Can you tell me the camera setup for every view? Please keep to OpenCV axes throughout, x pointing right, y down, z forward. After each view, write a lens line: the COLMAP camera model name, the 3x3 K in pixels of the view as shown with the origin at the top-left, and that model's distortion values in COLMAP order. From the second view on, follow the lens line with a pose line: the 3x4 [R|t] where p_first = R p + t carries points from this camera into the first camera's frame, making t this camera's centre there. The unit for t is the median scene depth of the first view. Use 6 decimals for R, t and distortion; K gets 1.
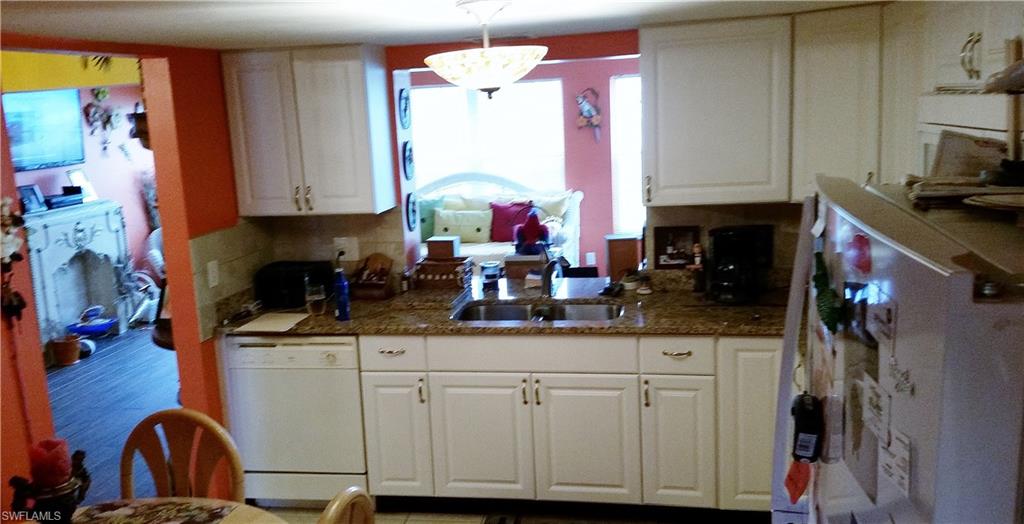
lens RADIAL K [[868.6, 0, 512.0], [0, 868.6, 262.0], [0, 0, 1]] dist [-0.000451, -0.001336]
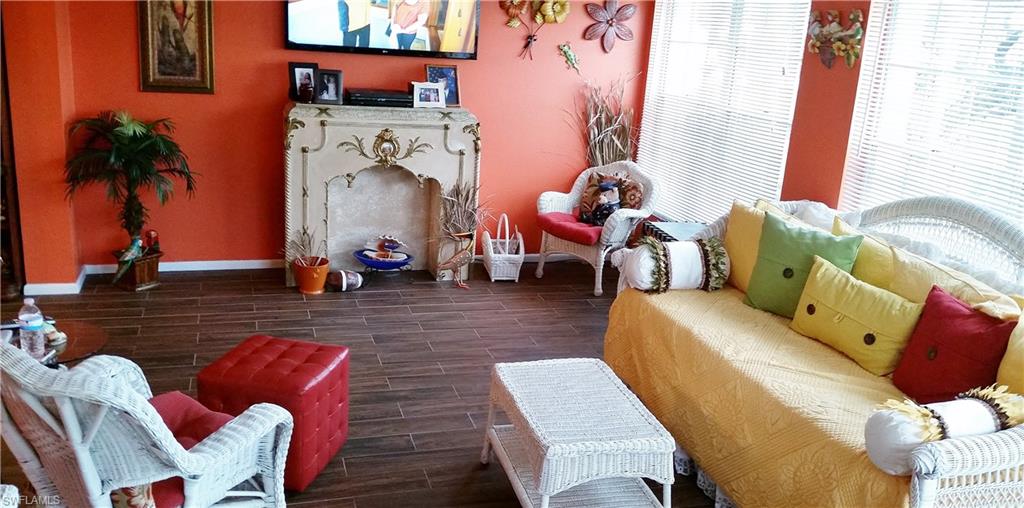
lens RADIAL K [[847.3, 0, 512.0], [0, 847.3, 254.0], [0, 0, 1]] dist [0.002544, 0.000299]
pose [[0.460108, 0.309010, -0.832354, 0.205034], [-0.246690, 0.945061, 0.214486, -0.120271], [0.852903, 0.106646, 0.511060, 0.660889]]
